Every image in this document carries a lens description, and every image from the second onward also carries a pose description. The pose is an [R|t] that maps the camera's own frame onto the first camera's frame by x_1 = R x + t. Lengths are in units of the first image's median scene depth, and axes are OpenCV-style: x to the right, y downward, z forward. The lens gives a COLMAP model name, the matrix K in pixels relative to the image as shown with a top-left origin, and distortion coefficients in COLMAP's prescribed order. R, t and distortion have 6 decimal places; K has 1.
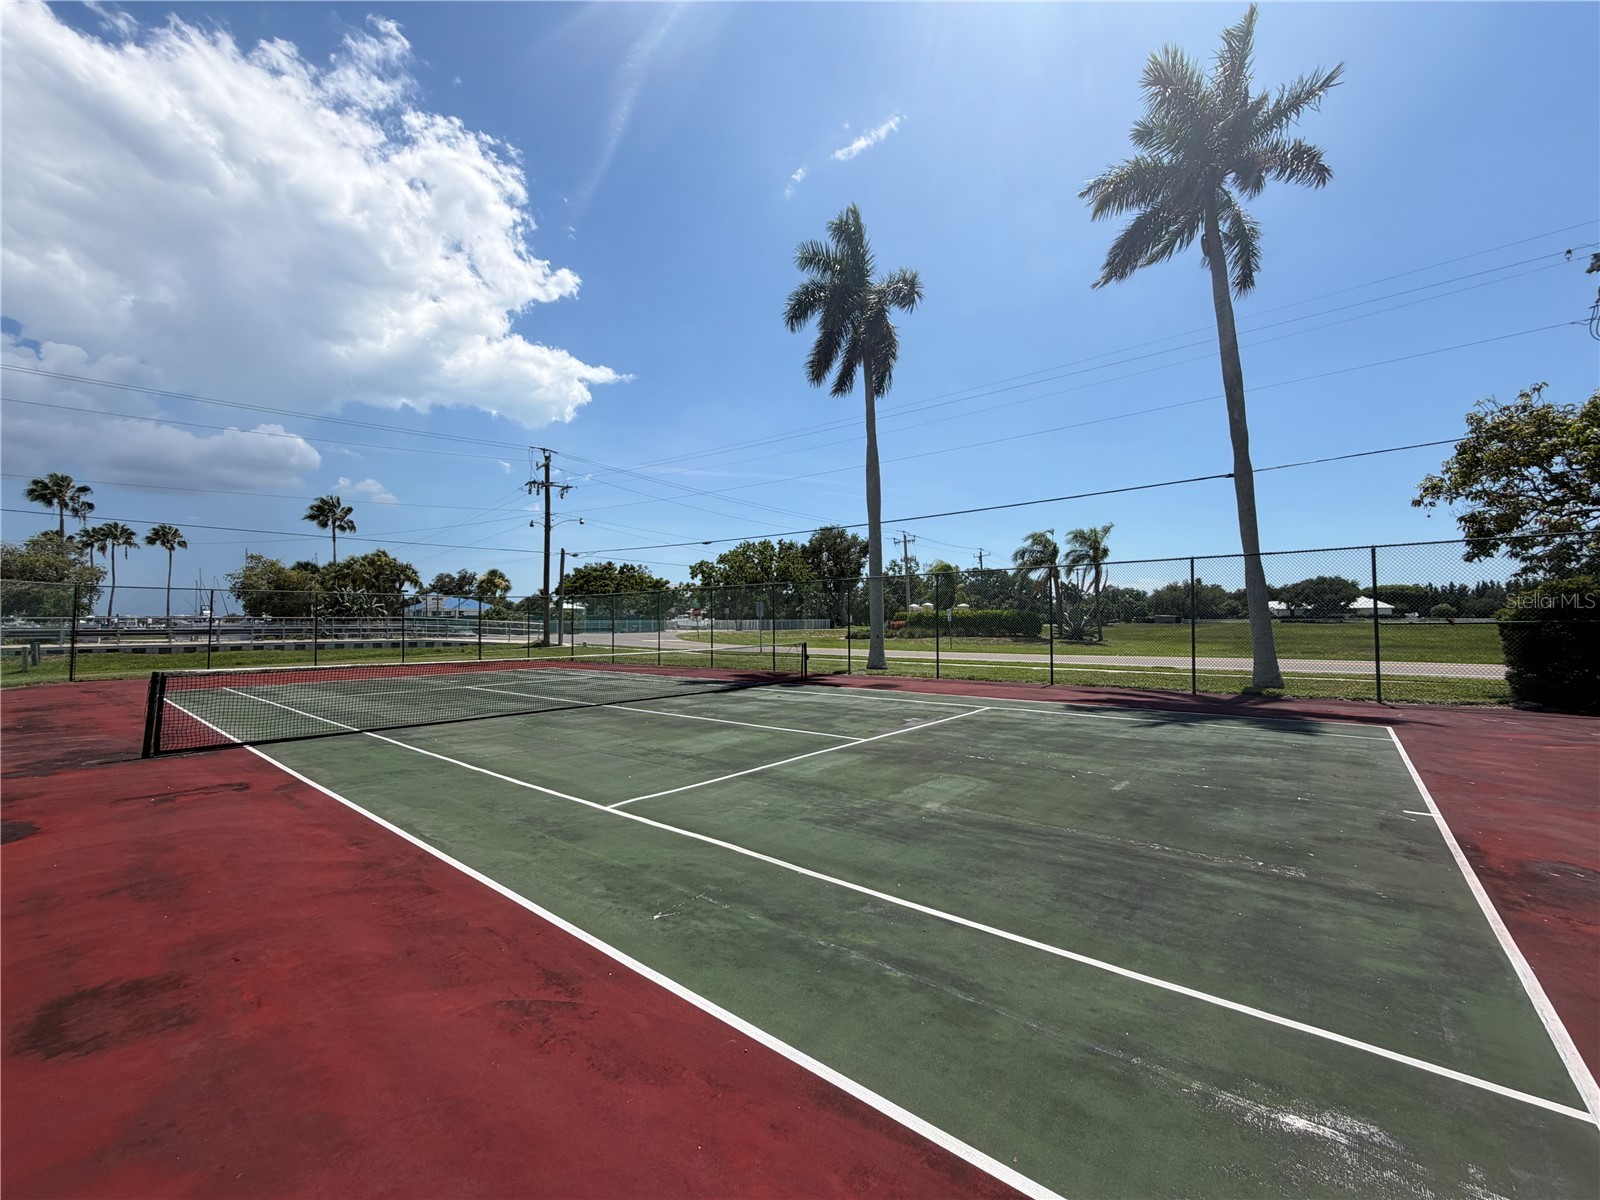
lens RADIAL K [[641.8, 0, 780.7], [0, 641.8, 623.3], [0, 0, 1]] dist [0.001210, 0.000015]
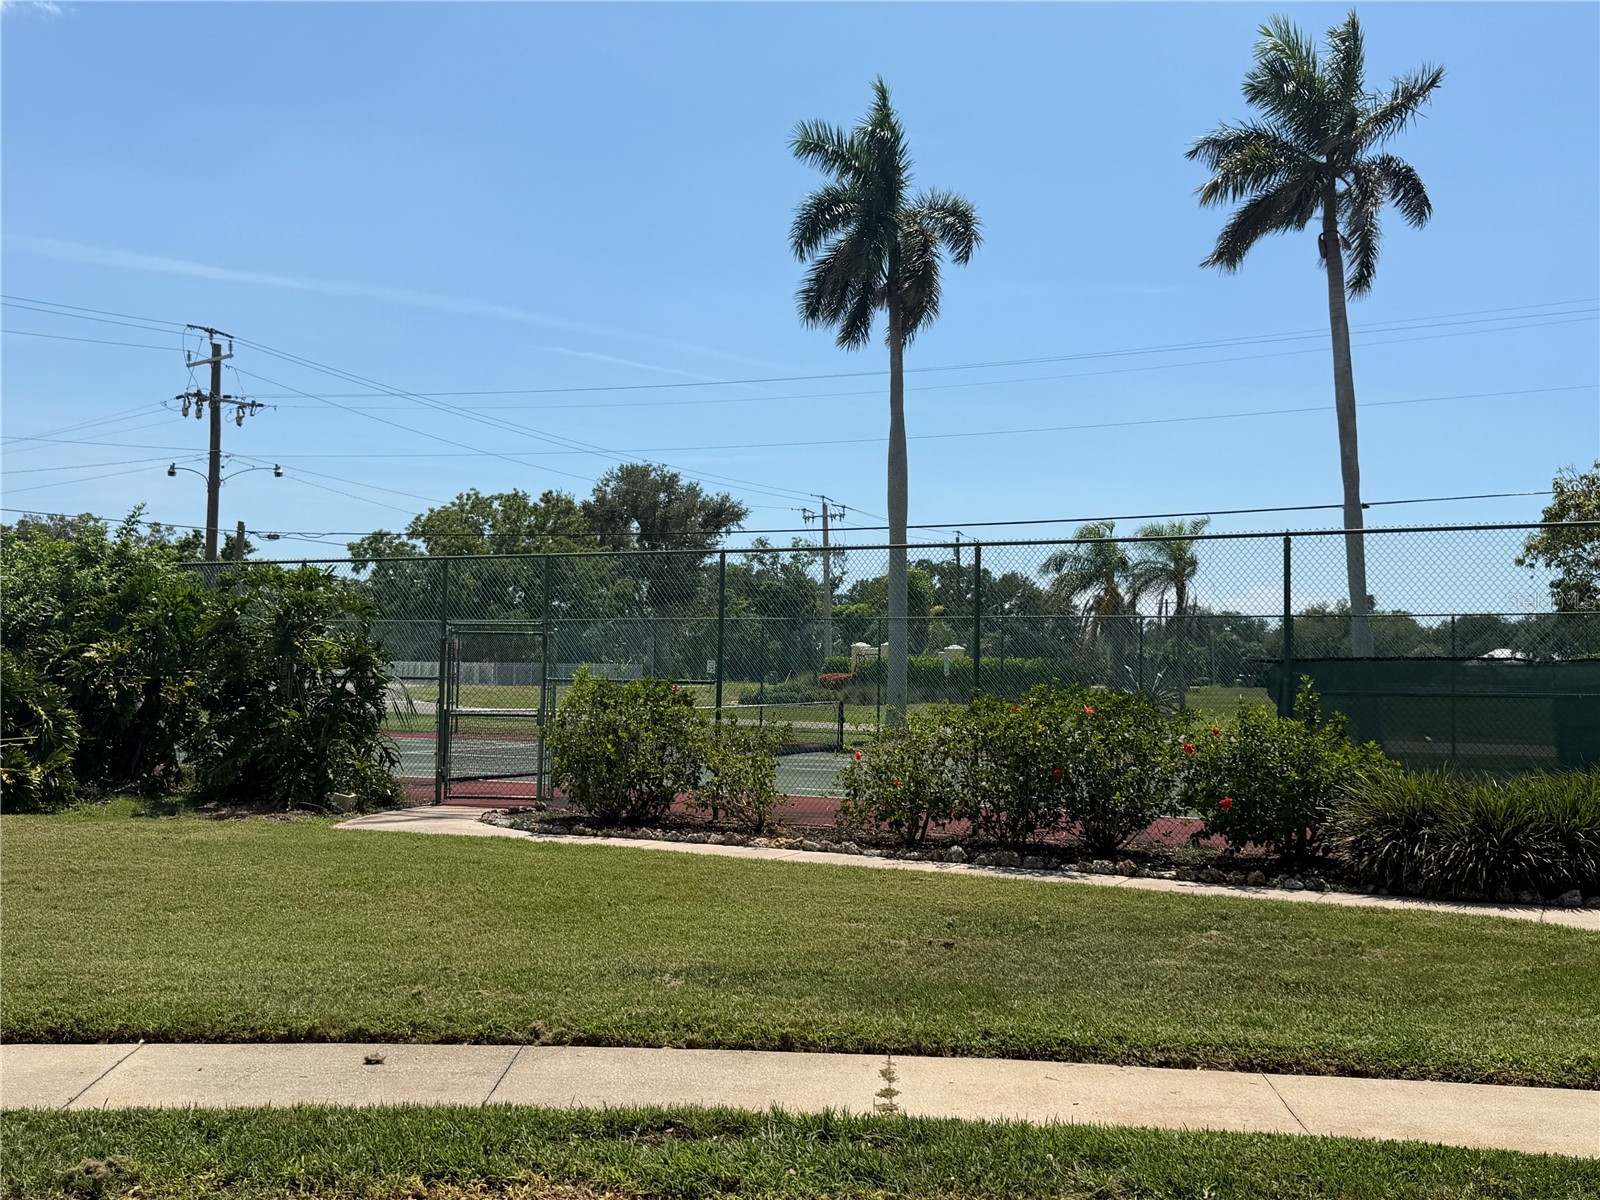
lens RADIAL K [[1592.8, 0, 801.0], [0, 1592.8, 596.7], [0, 0, 1]] dist [0.054323, 0.000000]
pose [[0.972300, 0.032561, 0.231457, -0.198383], [-0.021188, 0.998451, -0.051453, 0.000944], [-0.232774, 0.045124, 0.971484, -0.363923]]
